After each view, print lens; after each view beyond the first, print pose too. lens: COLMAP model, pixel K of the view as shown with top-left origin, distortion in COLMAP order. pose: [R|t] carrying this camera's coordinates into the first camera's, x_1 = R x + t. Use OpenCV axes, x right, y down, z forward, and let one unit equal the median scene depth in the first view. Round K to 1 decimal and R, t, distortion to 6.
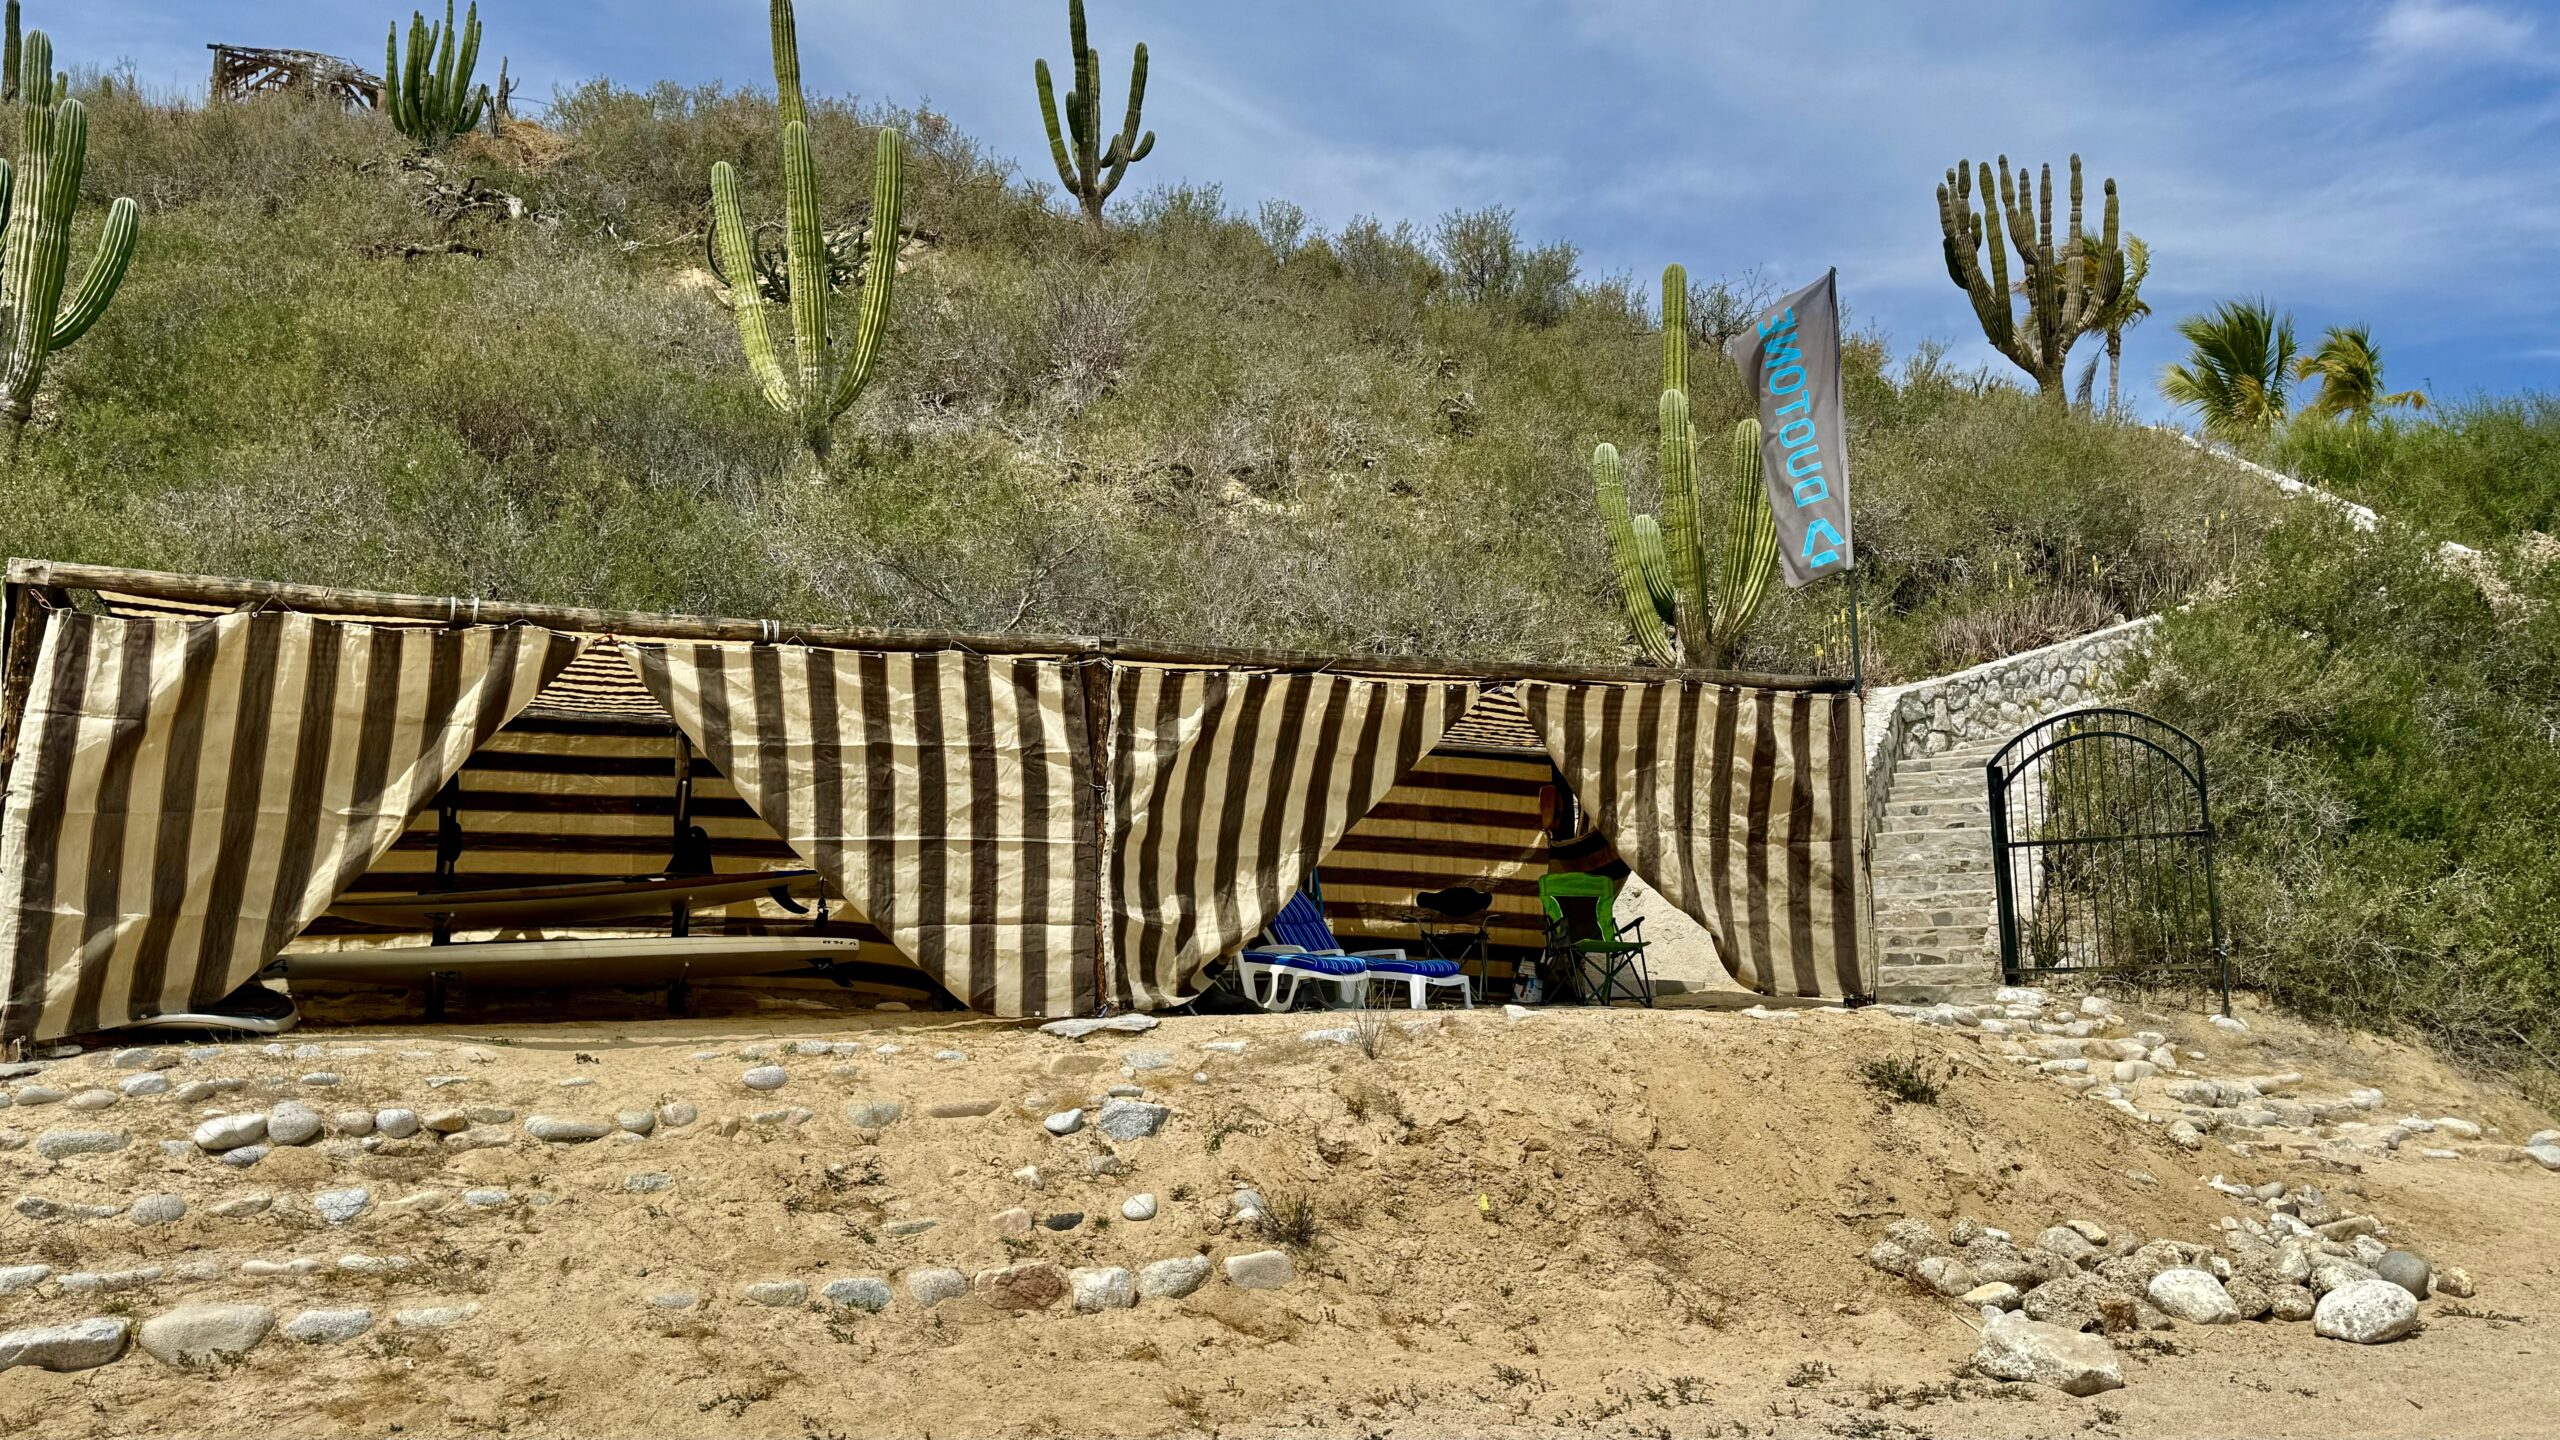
lens RADIAL K [[2042.0, 0, 1280.0], [0, 2042.0, 720.0], [0, 0, 1]] dist [0.120424, -0.192055]
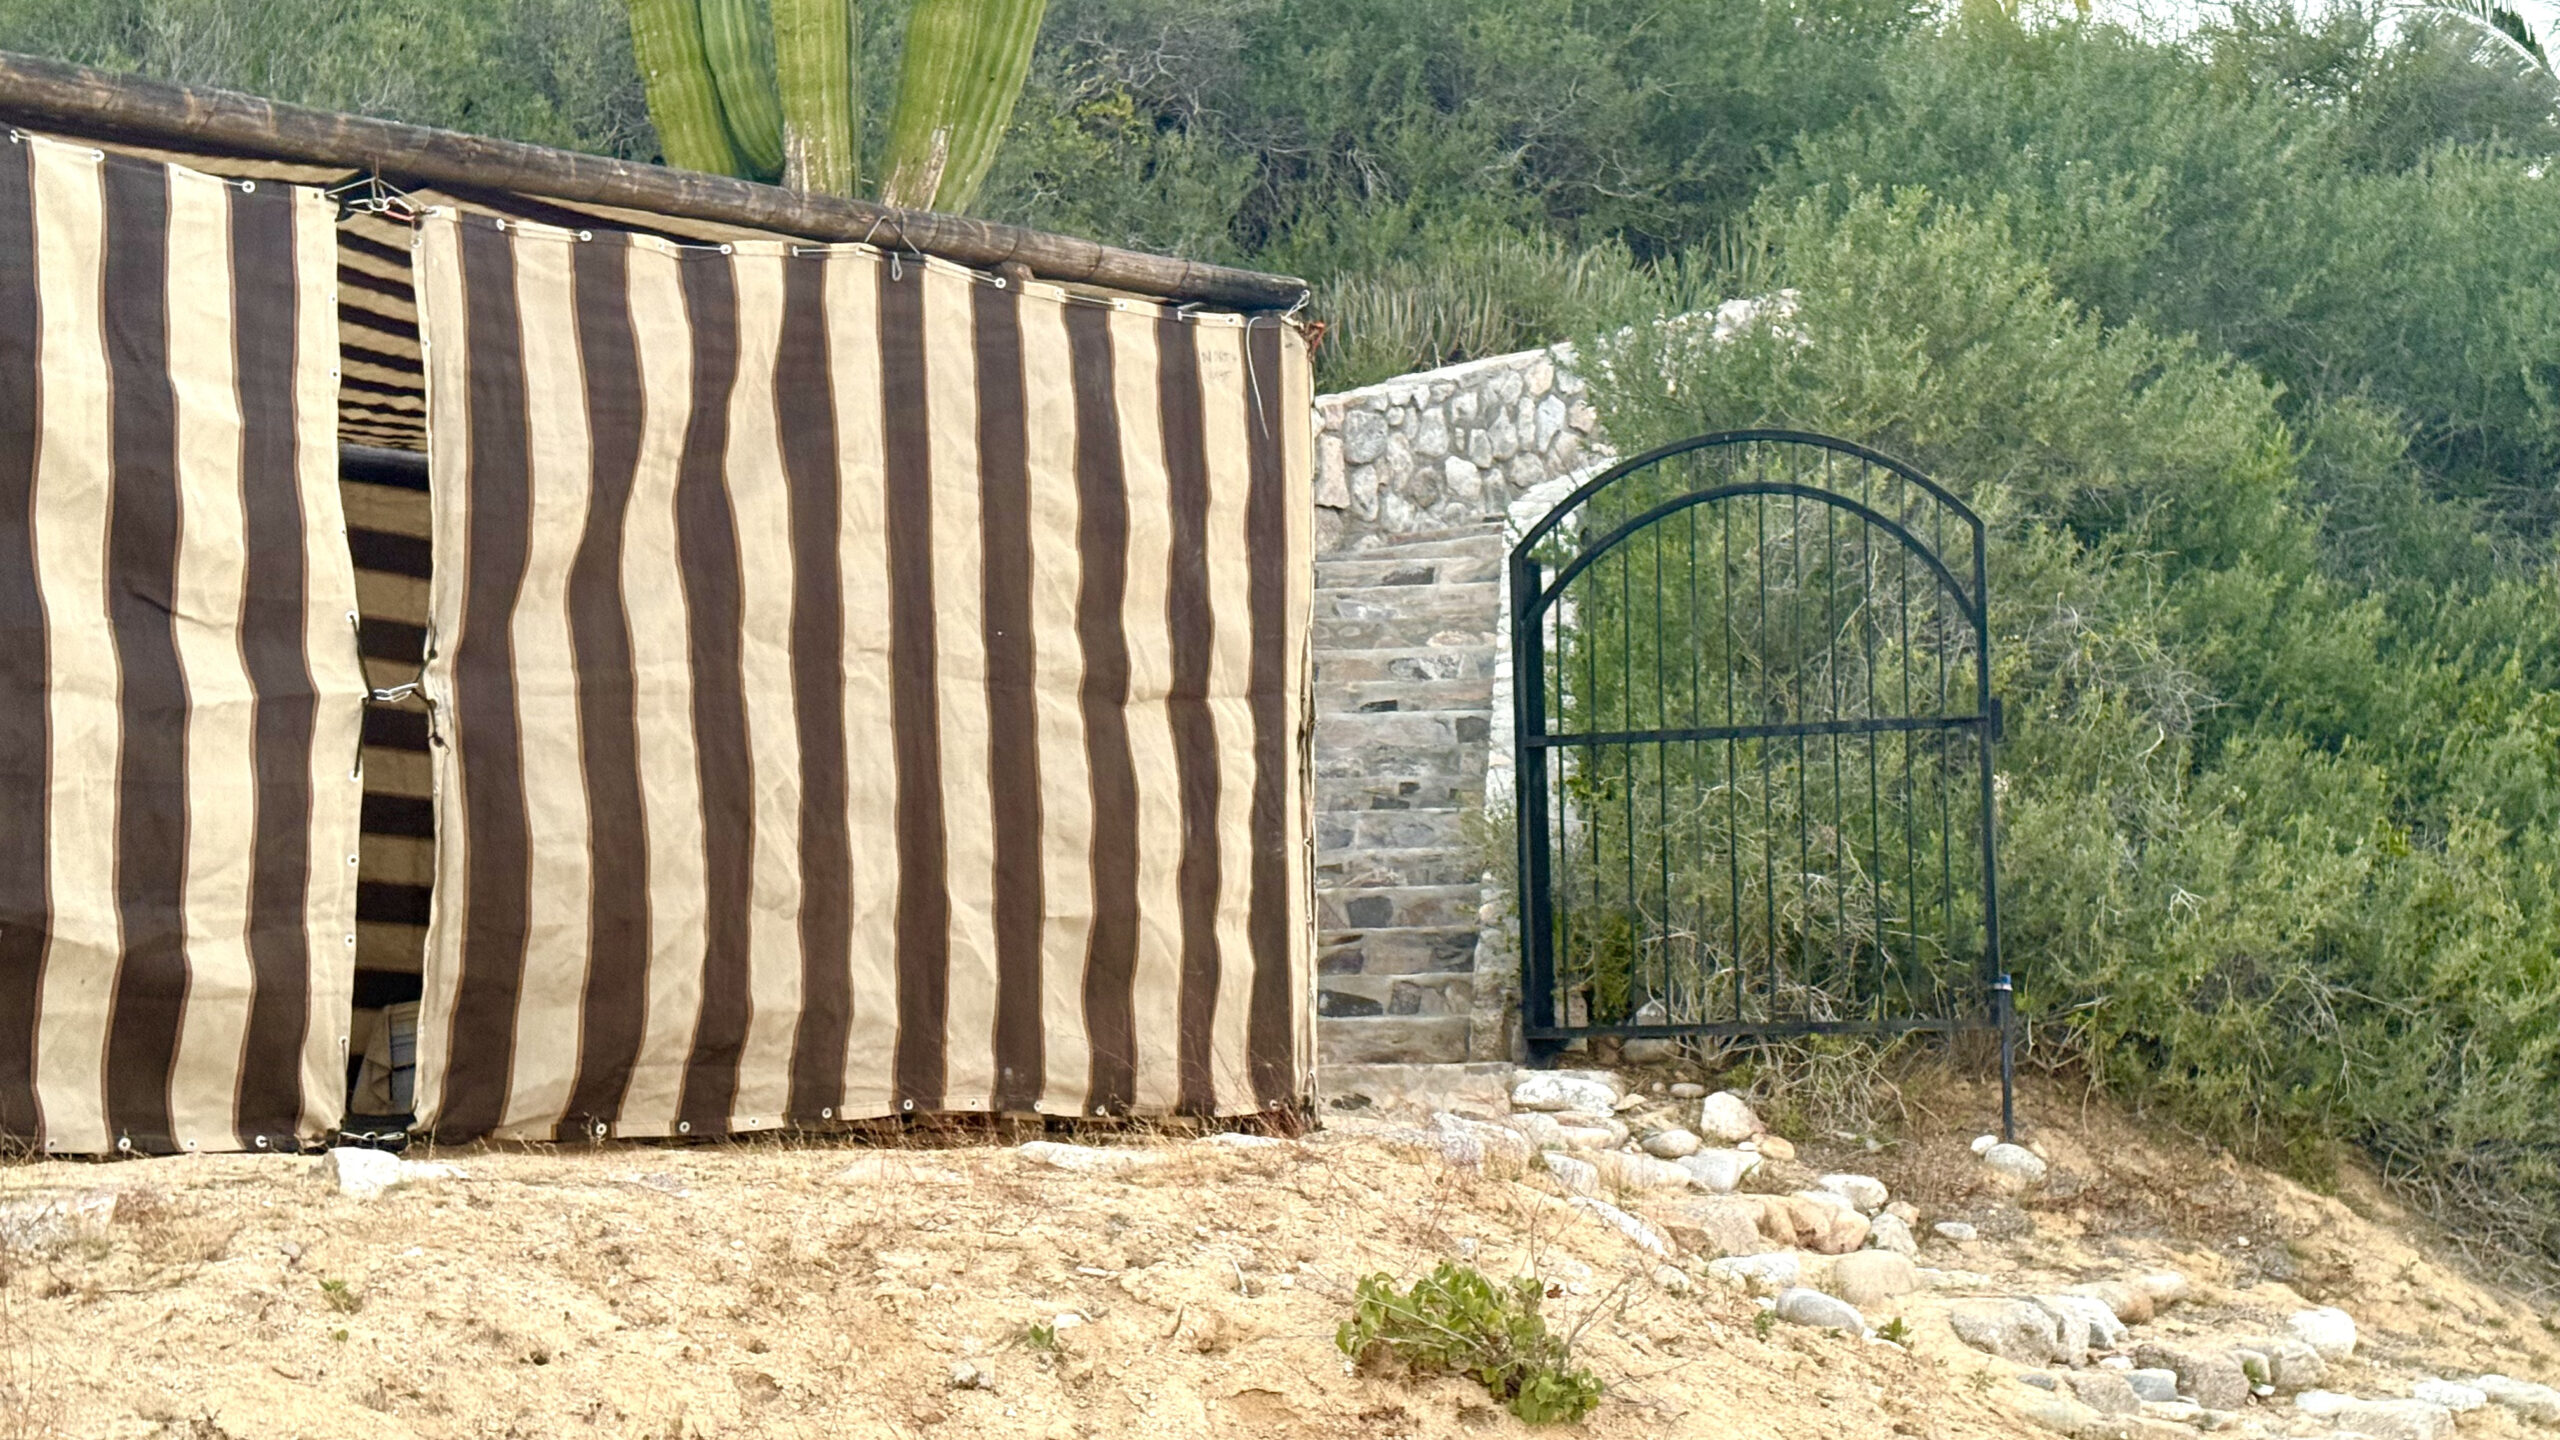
lens RADIAL K [[3955.8, 0, 1280.0], [0, 3955.8, 720.0], [0, 0, 1]] dist [0.171036, -0.019382]
pose [[0.942355, 0.033517, 0.332932, 0.024791], [-0.048651, 0.998122, 0.037221, 0.026866], [-0.331060, -0.051273, 0.942216, 0.231255]]
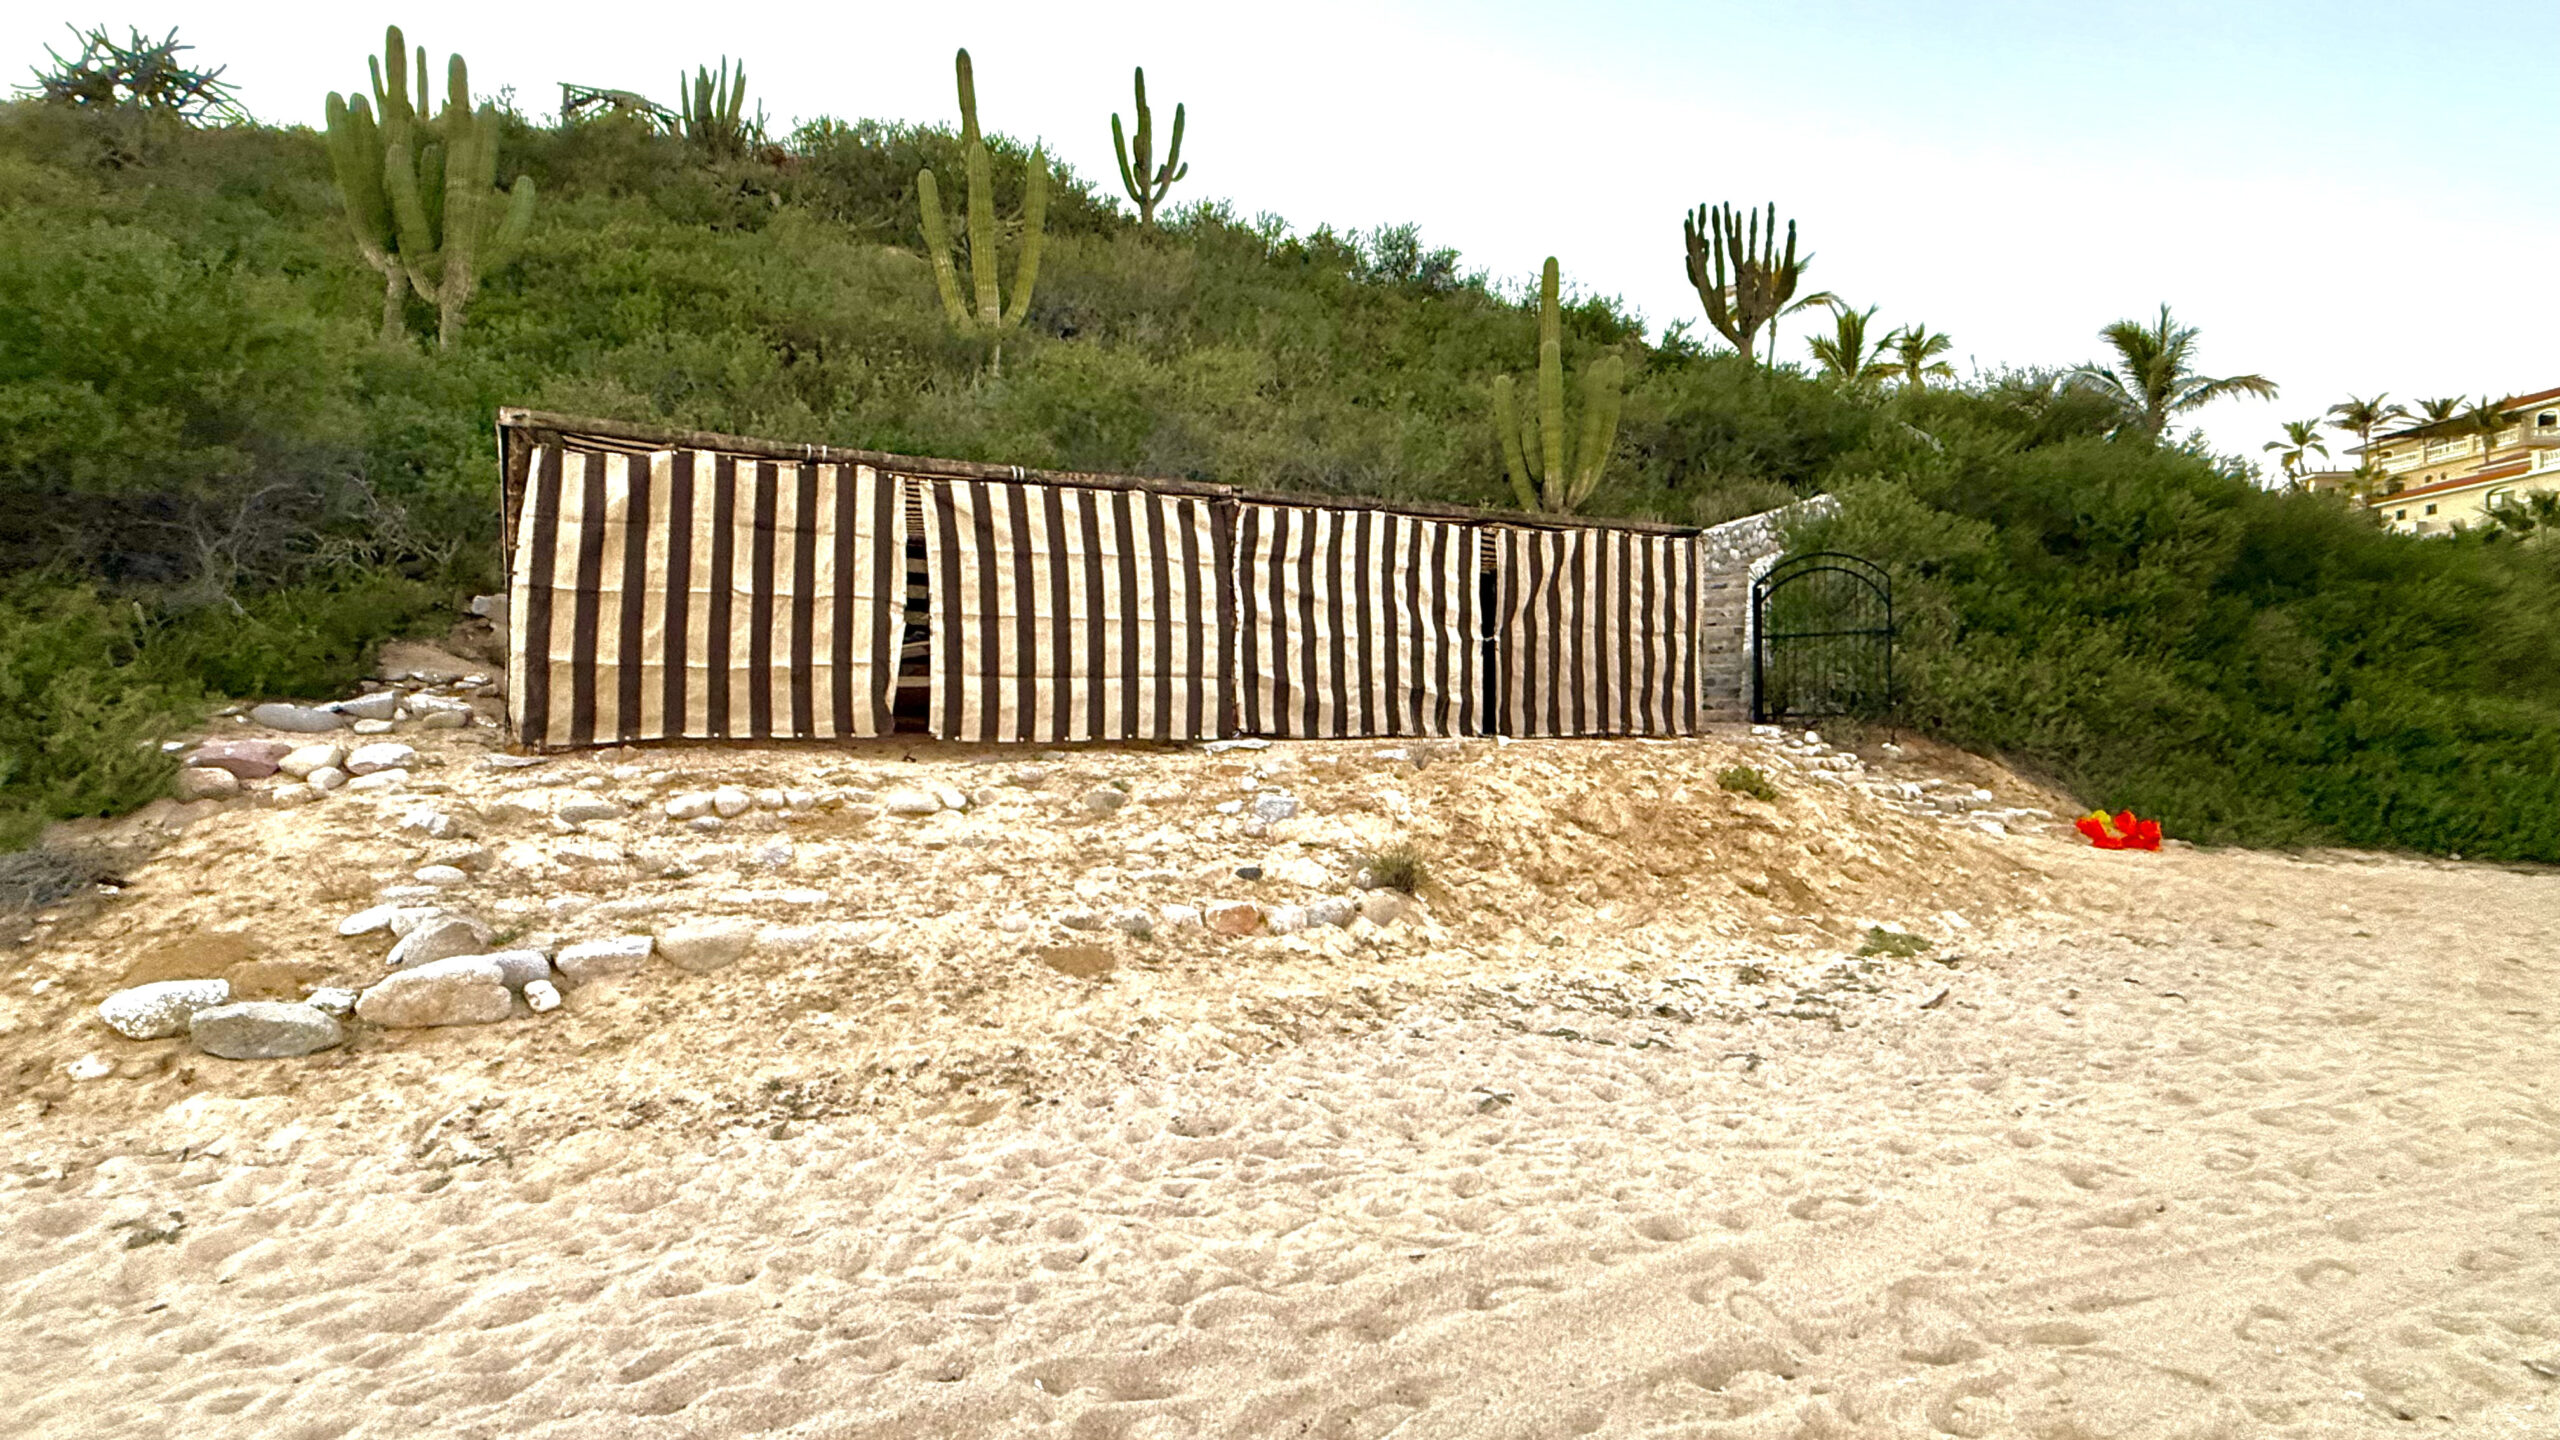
lens RADIAL K [[1243.4, 0, 1280.0], [0, 1243.4, 720.0], [0, 0, 1]] dist [0.001485, 0.000229]
pose [[0.998855, 0.015924, 0.045108, -0.058767], [-0.021733, 0.991095, 0.131373, 0.005655], [-0.042615, -0.132203, 0.990306, 0.053688]]
